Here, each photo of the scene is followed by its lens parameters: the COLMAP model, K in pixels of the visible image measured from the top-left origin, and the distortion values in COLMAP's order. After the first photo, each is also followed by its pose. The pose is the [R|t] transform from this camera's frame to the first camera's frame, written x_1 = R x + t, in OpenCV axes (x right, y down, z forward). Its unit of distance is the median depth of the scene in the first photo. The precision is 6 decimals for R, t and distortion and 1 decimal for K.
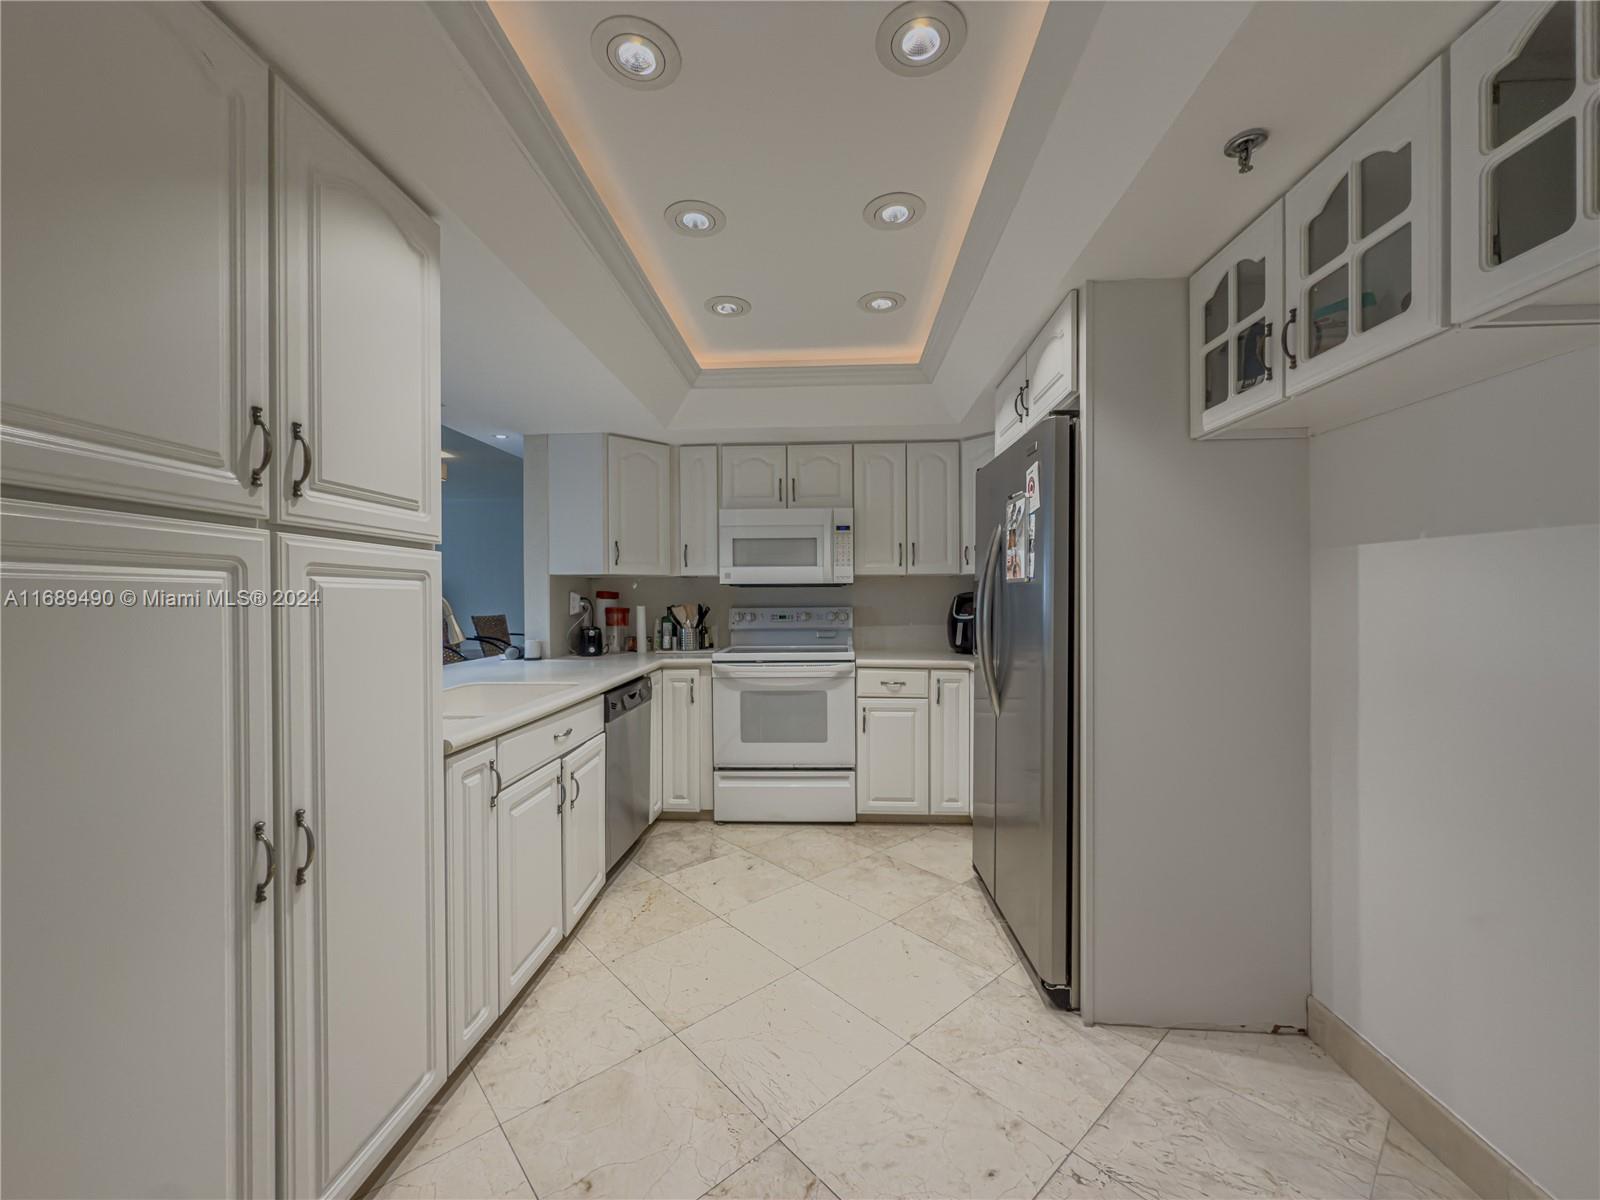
lens RADIAL K [[641.6, 0, 812.0], [0, 641.6, 604.3], [0, 0, 1]] dist [0.001278, 0.000107]
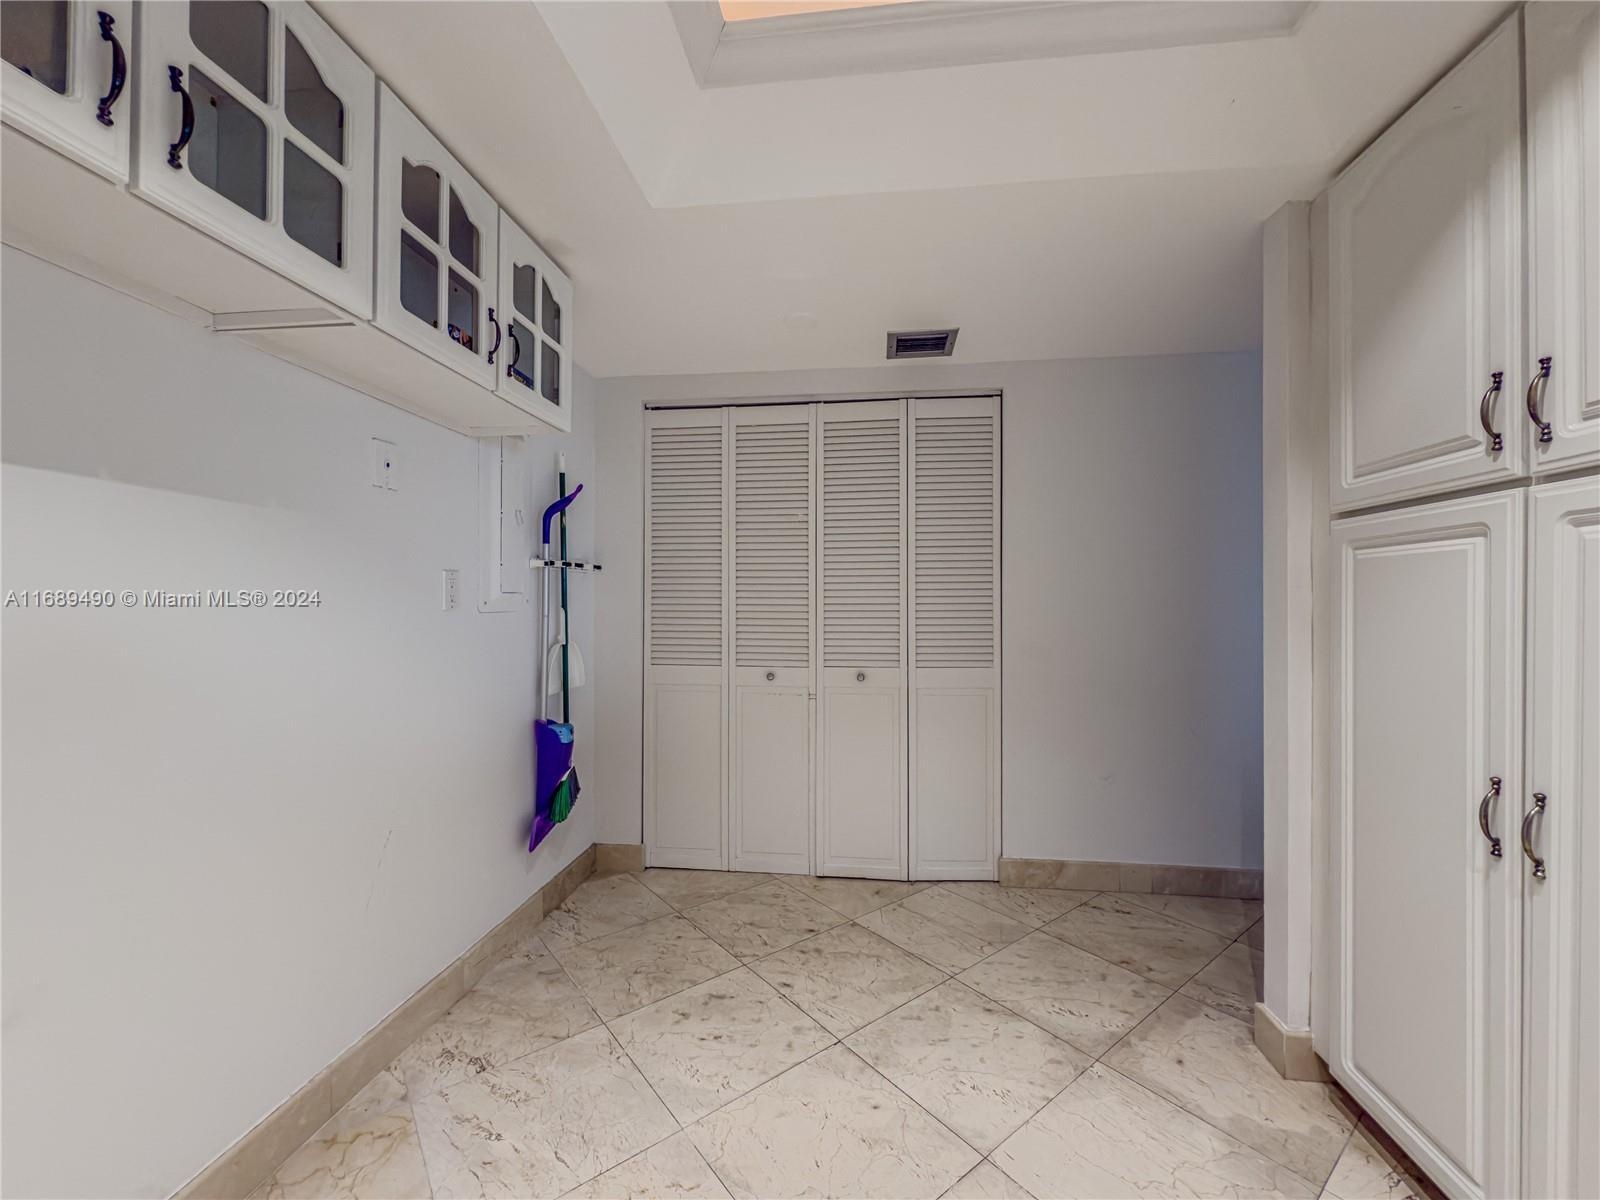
lens RADIAL K [[645.2, 0, 807.6], [0, 645.2, 603.1], [0, 0, 1]] dist [-0.000866, -0.000050]
pose [[-0.996863, 0.002017, 0.079118, 0.047470], [0.002871, 0.999939, 0.010685, 0.014189], [-0.079092, 0.010878, -0.996808, 0.642051]]
